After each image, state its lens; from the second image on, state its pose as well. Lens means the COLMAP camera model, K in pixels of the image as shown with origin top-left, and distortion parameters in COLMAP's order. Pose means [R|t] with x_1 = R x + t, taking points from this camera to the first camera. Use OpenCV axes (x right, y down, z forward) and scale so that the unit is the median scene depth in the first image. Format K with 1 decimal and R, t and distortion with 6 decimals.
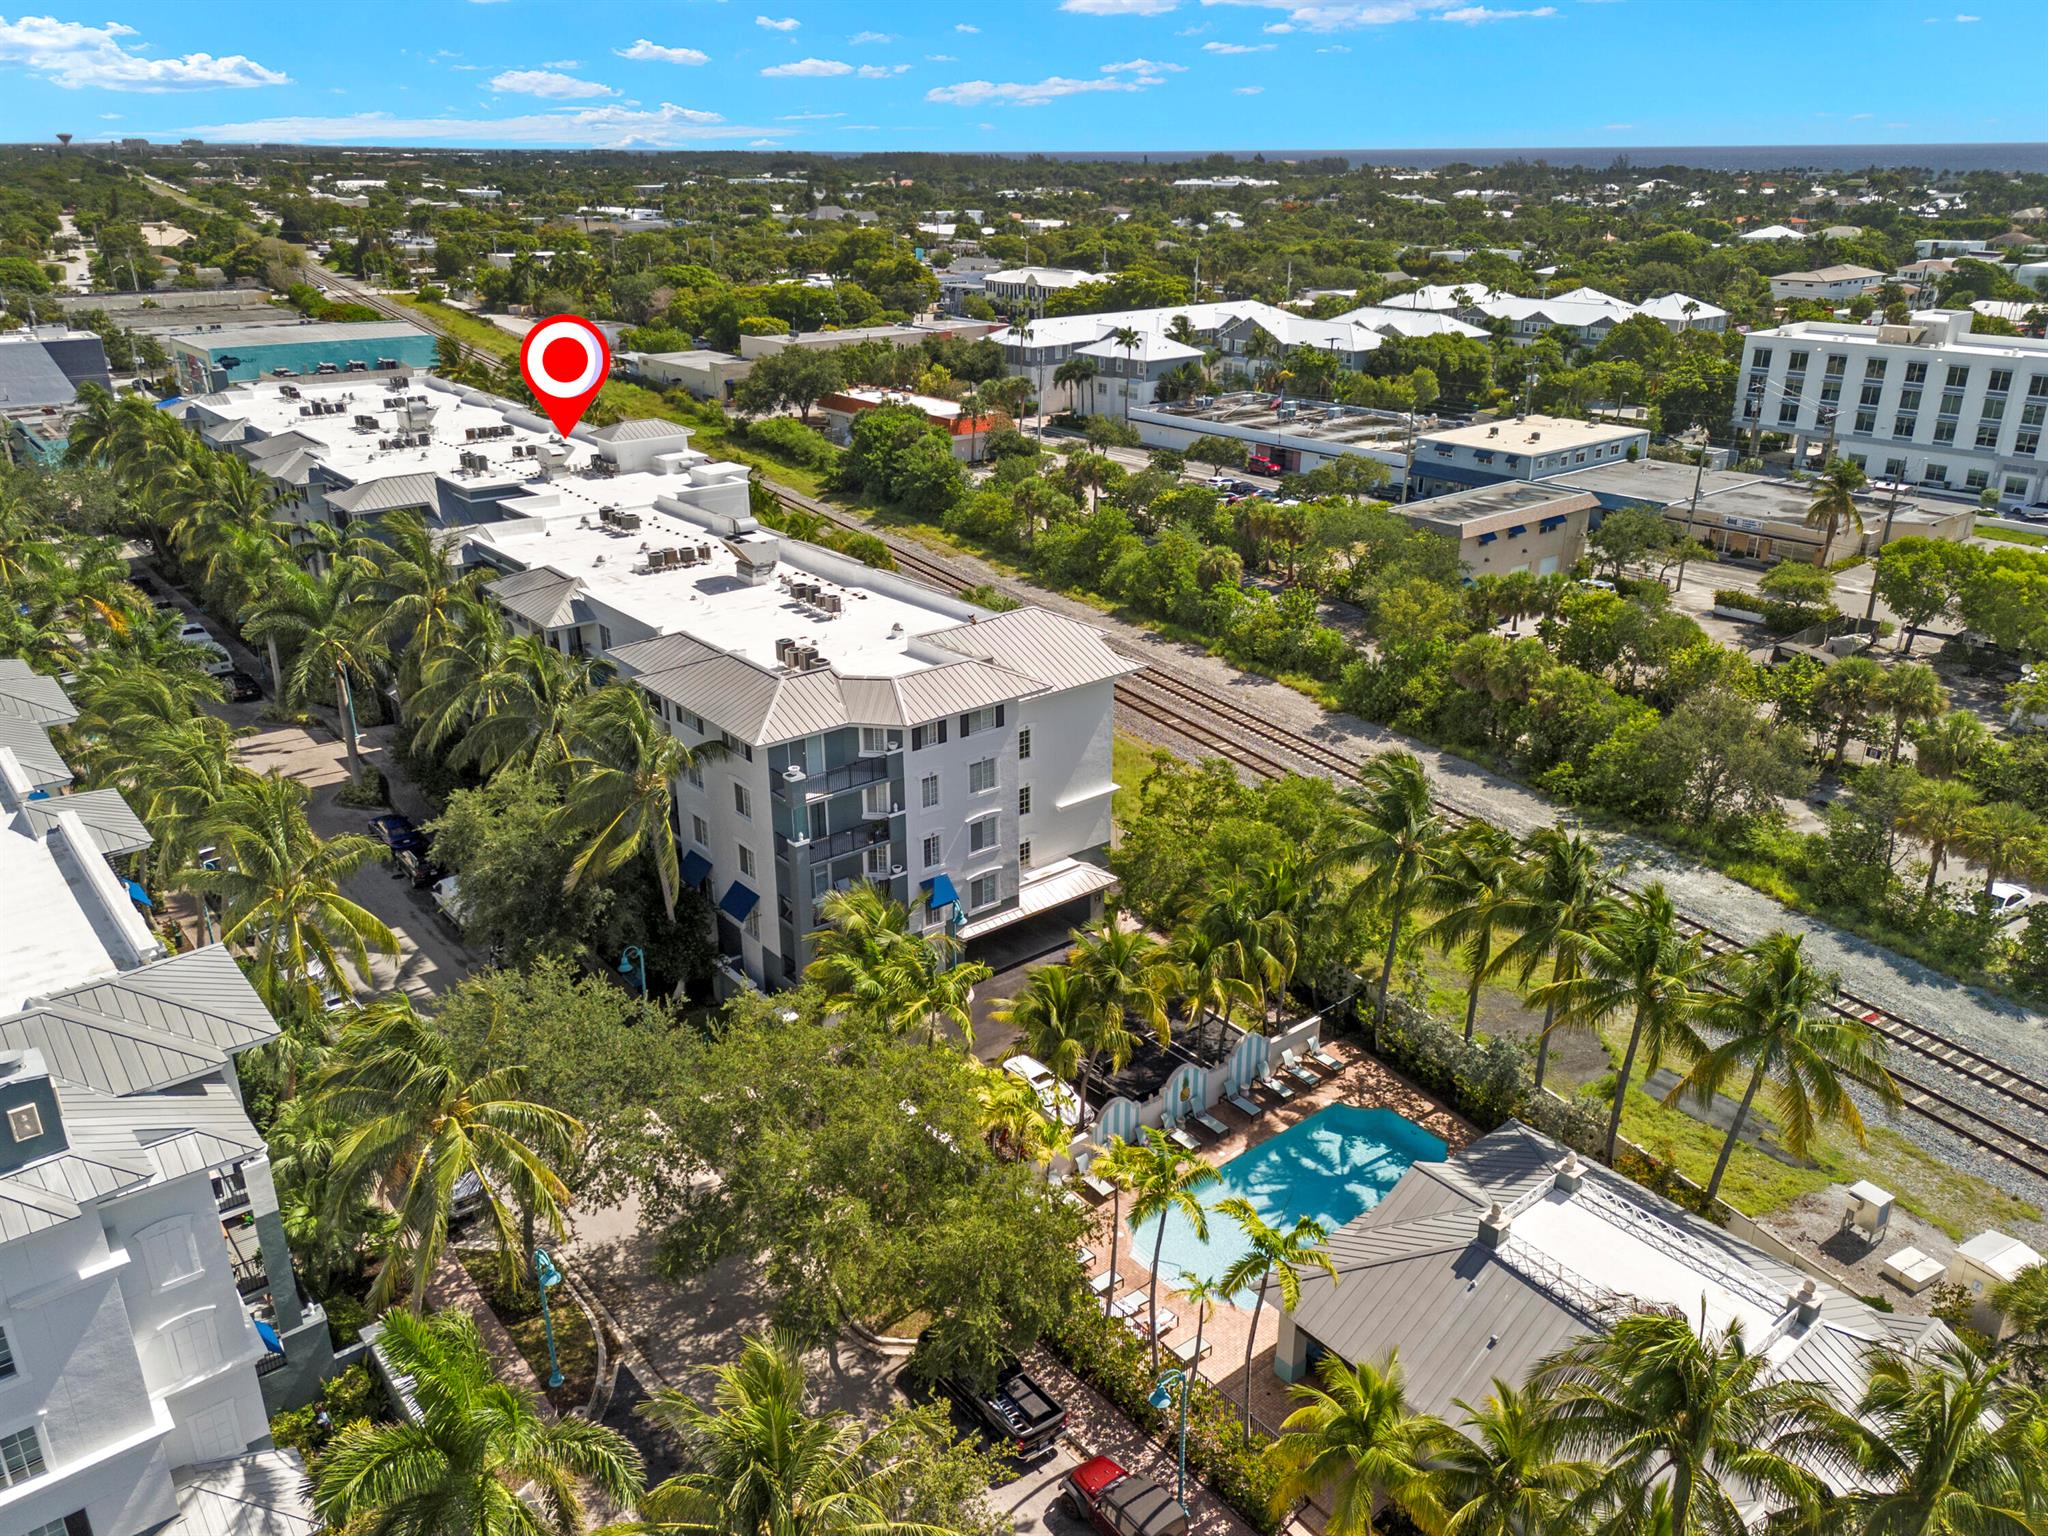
lens RADIAL K [[1564.4, 0, 1018.2], [0, 1564.4, 781.9], [0, 0, 1]] dist [0.140210, -0.024412]
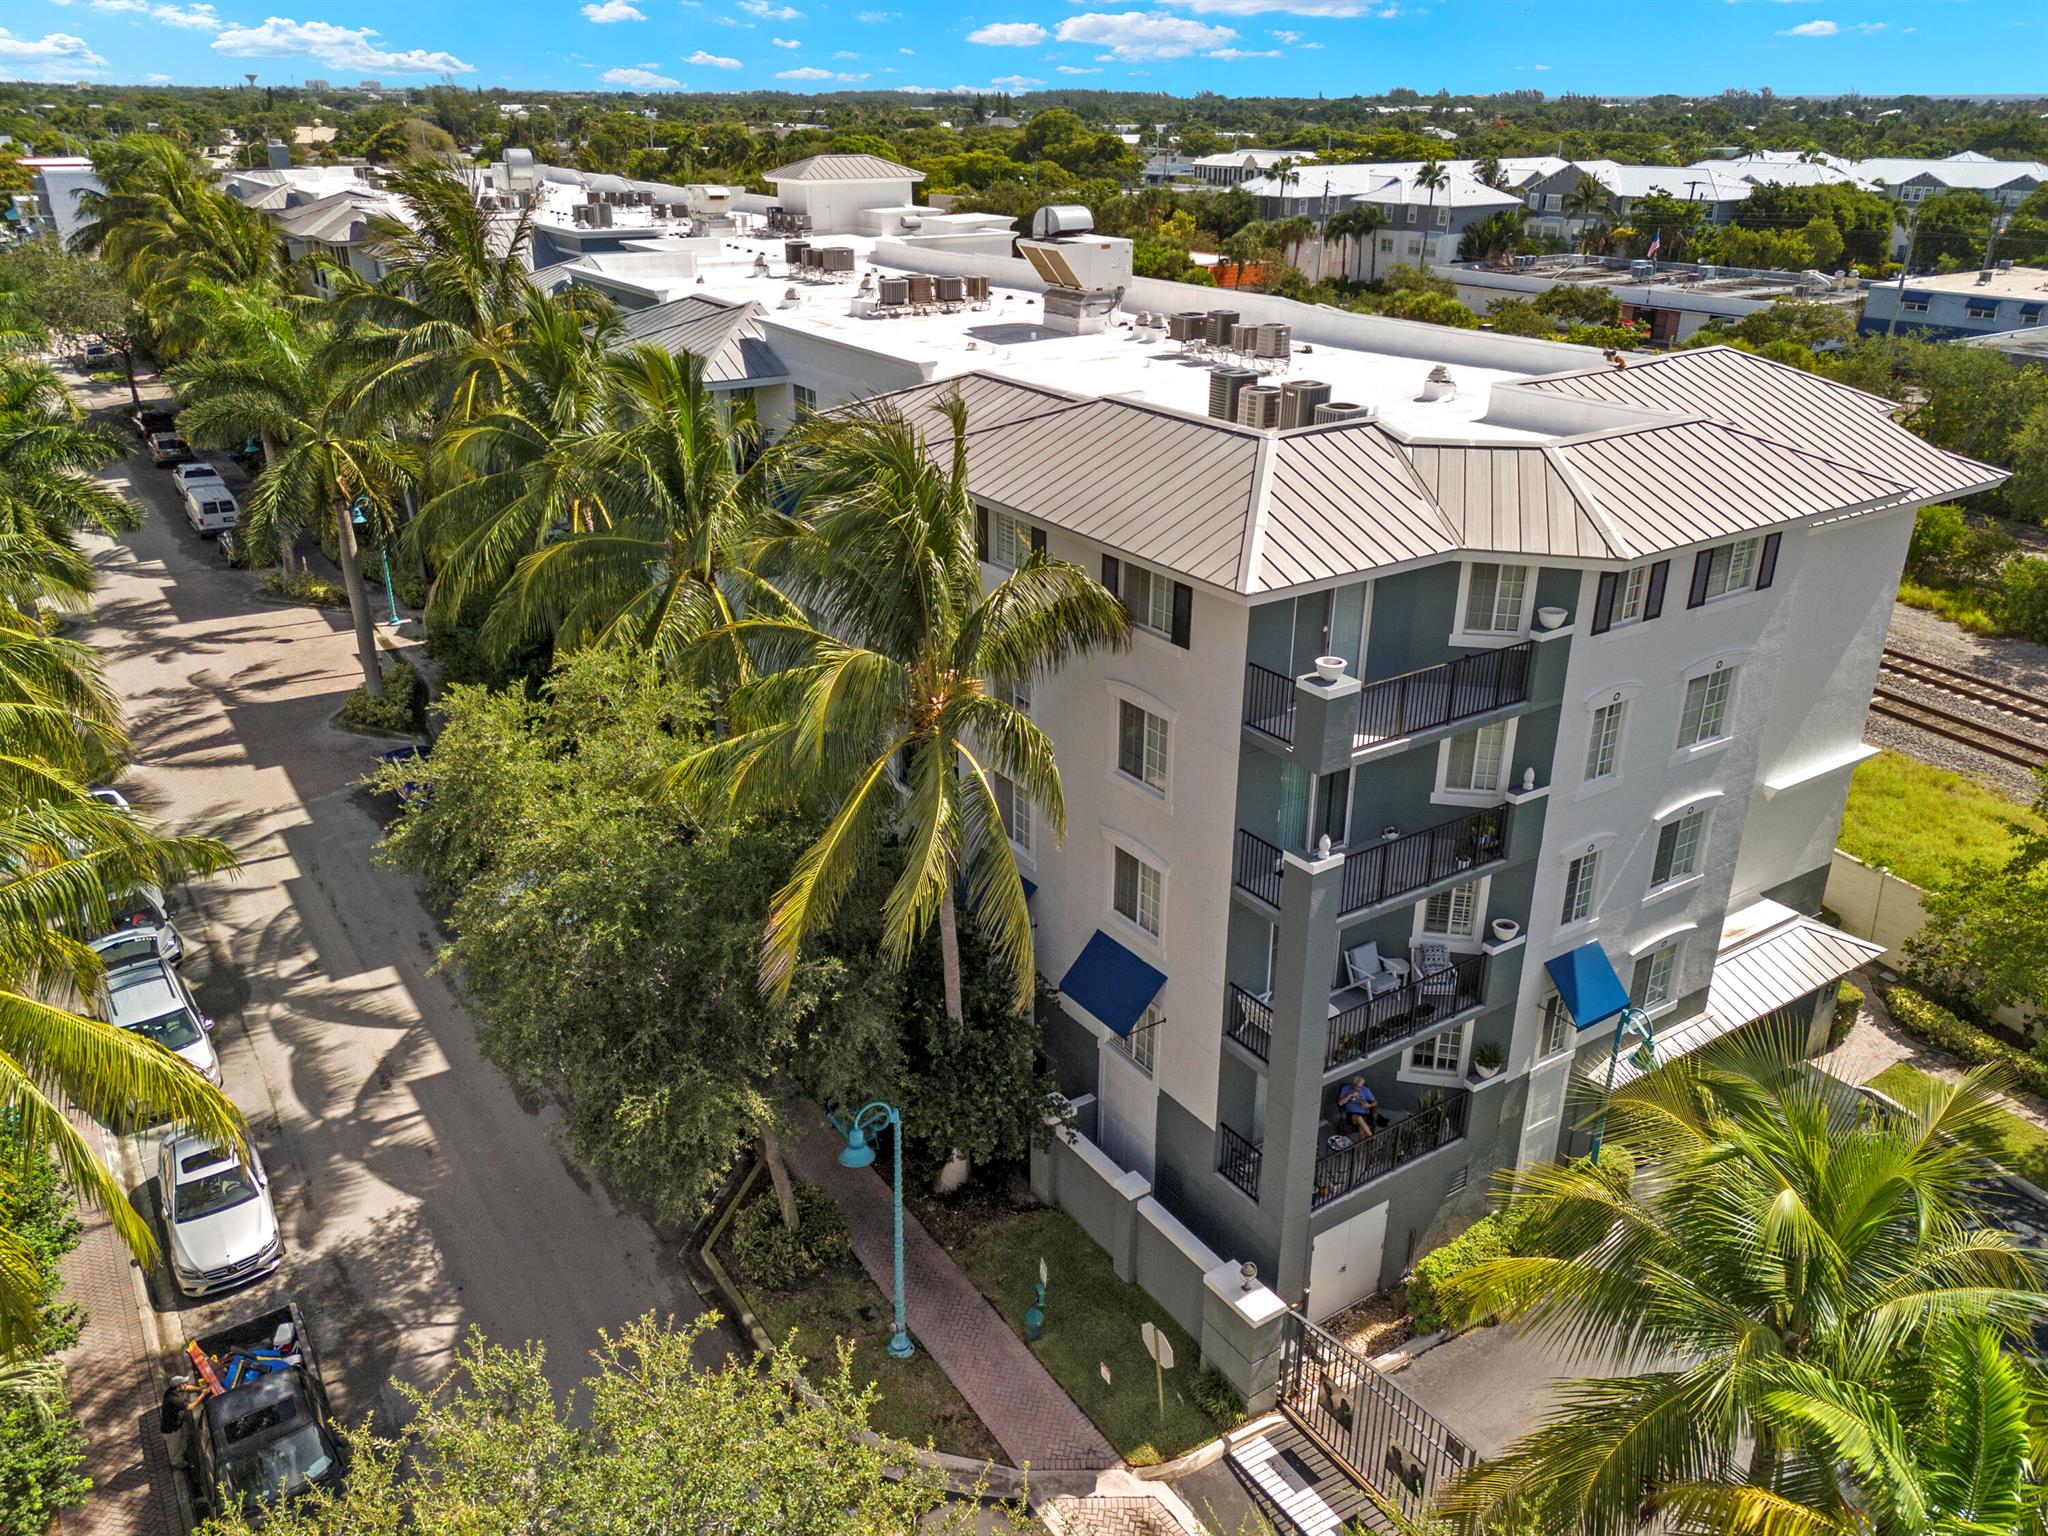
lens RADIAL K [[1564.4, 0, 1019.8], [0, 1564.4, 773.7], [0, 0, 1]] dist [0.140210, -0.024412]
pose [[0.996015, 0.042007, -0.078679, -0.166088], [-0.040401, 0.998944, 0.021892, 0.010966], [0.079515, -0.018626, 0.996660, 0.561419]]
